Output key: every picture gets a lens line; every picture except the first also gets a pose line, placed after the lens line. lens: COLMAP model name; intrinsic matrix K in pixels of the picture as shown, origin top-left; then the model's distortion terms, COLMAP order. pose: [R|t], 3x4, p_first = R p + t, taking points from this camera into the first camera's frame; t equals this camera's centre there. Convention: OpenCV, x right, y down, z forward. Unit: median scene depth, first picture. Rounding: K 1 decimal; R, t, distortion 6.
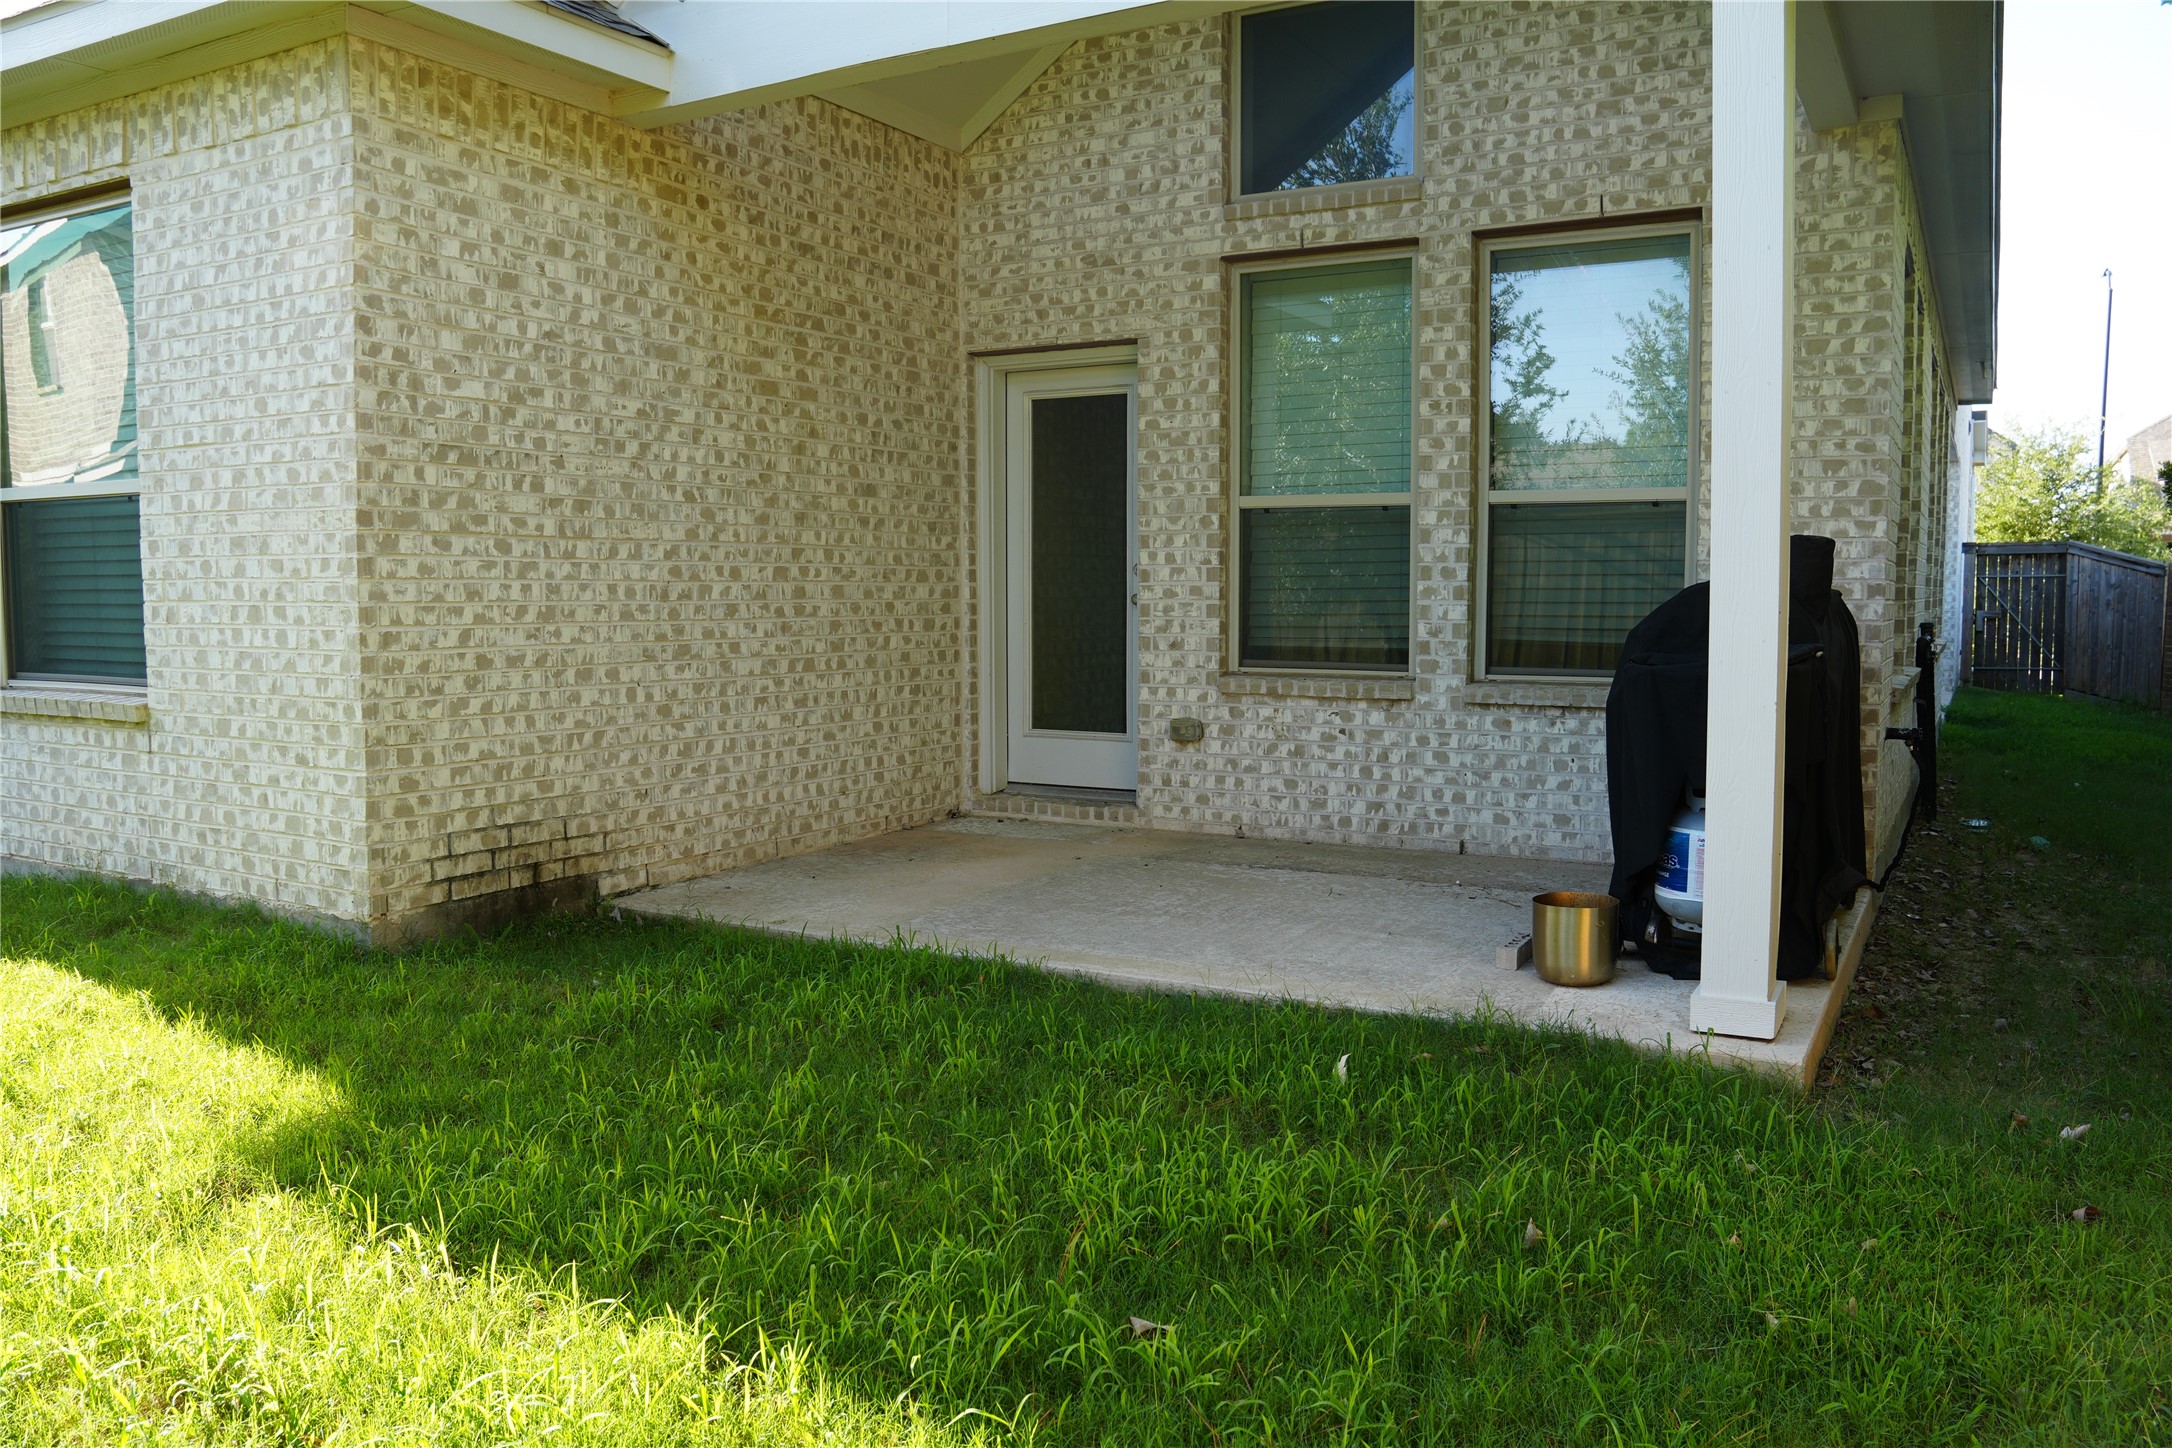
lens RADIAL K [[1634.1, 0, 1093.3], [0, 1634.1, 730.6], [0, 0, 1]] dist [-0.136101, 0.105515]
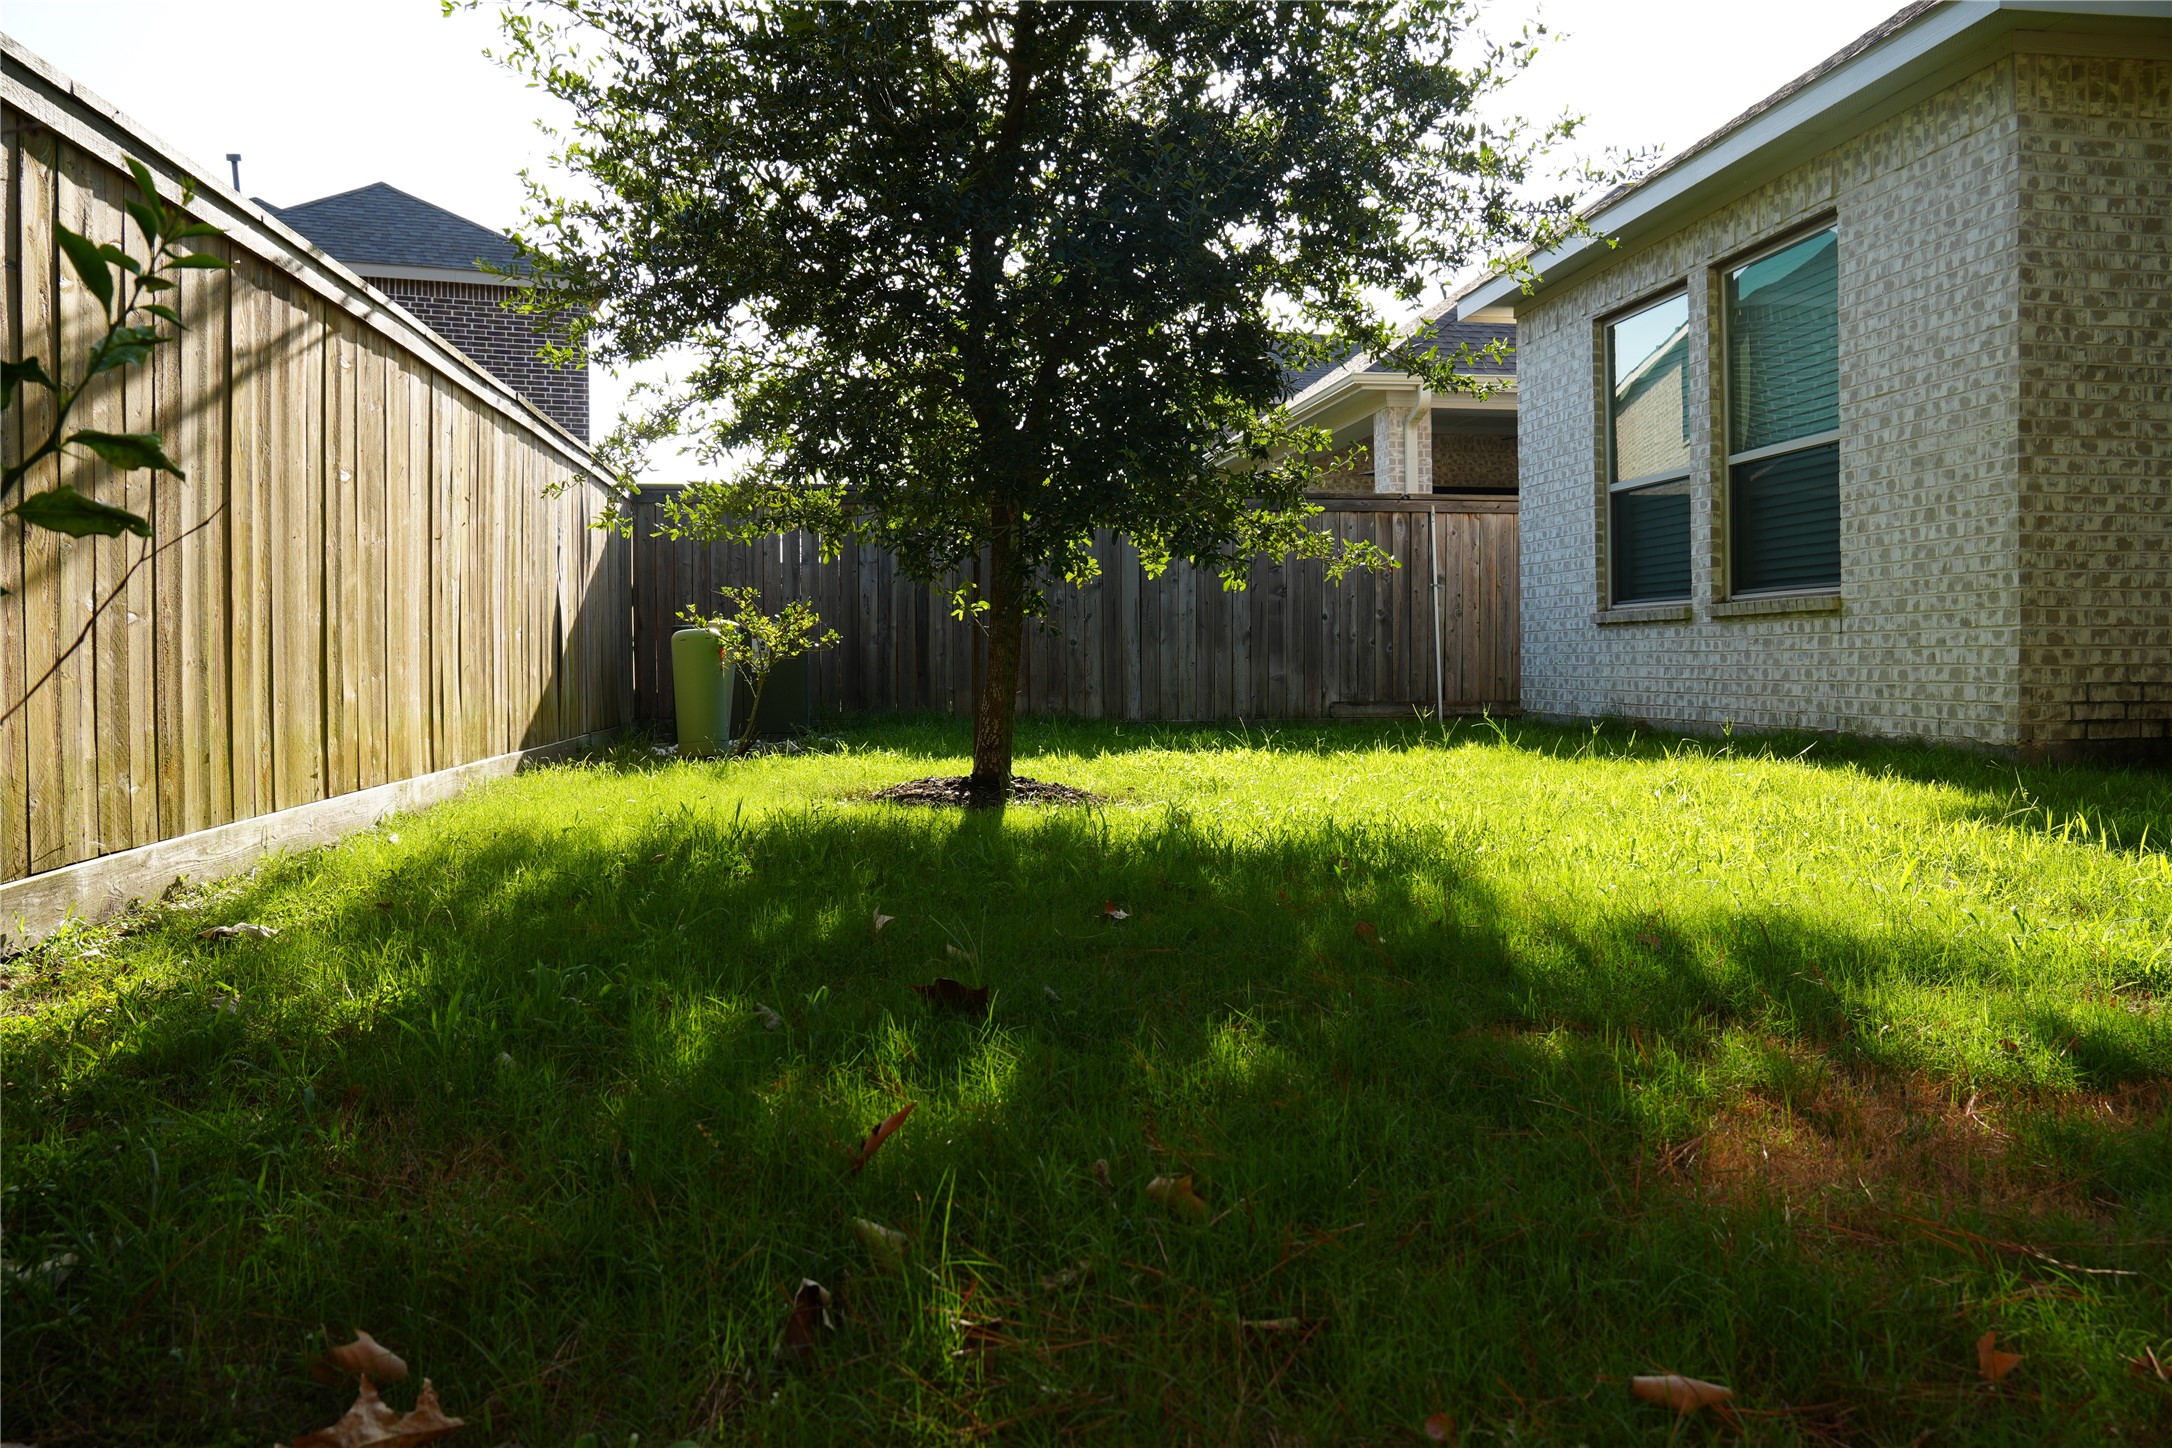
lens RADIAL K [[1634.1, 0, 1086.9], [0, 1634.1, 717.3], [0, 0, 1]] dist [-0.136101, 0.105515]
pose [[0.603831, 0.015673, -0.796958, 0.091367], [-0.053736, 0.998333, -0.021081, 0.156341], [0.795299, 0.055555, 0.603666, -0.325318]]
